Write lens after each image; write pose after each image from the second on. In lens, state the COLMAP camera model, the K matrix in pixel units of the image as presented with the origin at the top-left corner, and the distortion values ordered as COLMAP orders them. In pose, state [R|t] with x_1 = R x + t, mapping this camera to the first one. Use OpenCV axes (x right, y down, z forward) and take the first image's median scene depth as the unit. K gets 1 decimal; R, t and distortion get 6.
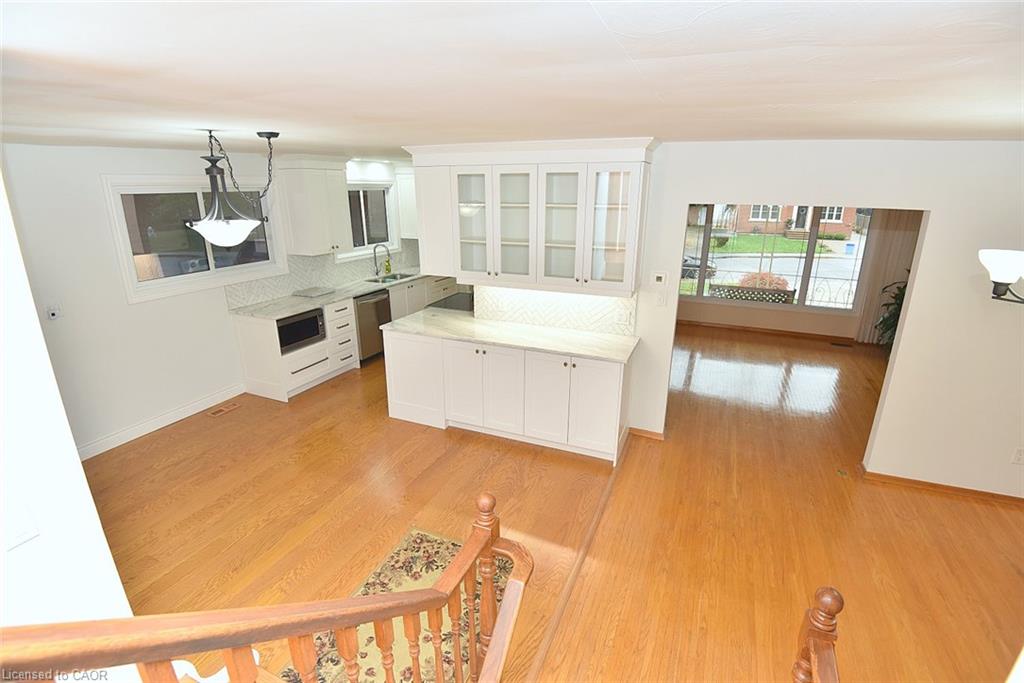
lens RADIAL K [[470.4, 0, 514.7], [0, 470.4, 330.6], [0, 0, 1]] dist [-0.030803, -0.000035]
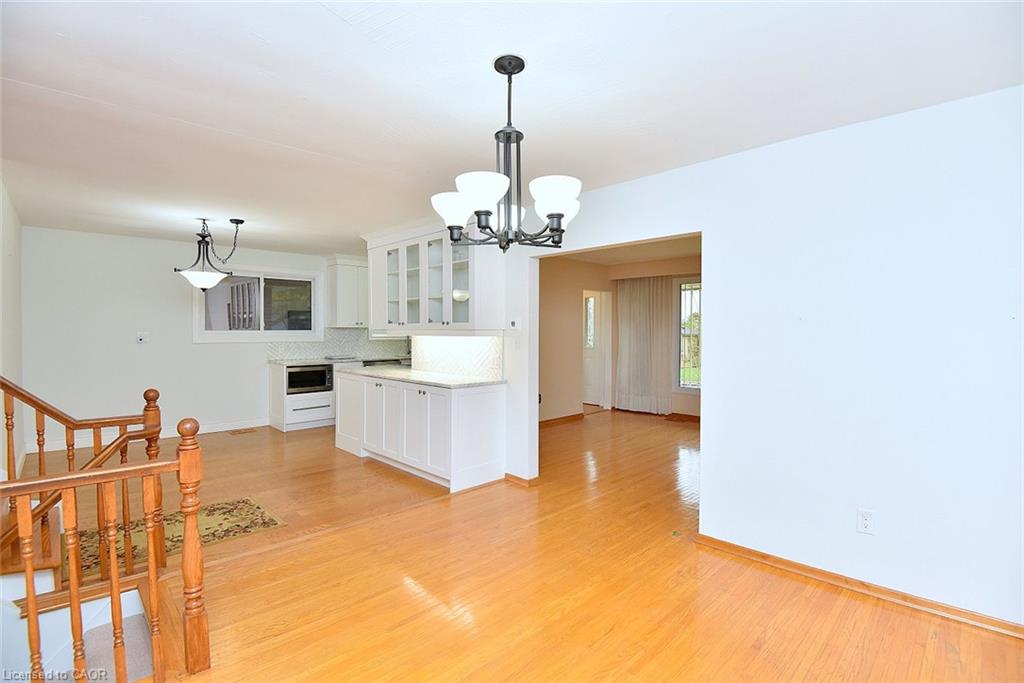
lens RADIAL K [[470.4, 0, 514.7], [0, 470.4, 330.6], [0, 0, 1]] dist [-0.030803, -0.000035]
pose [[0.925720, -0.001966, -0.378203, 0.731688], [-0.106214, 0.958391, -0.264962, 0.200201], [0.362988, 0.285451, 0.886993, 0.020171]]
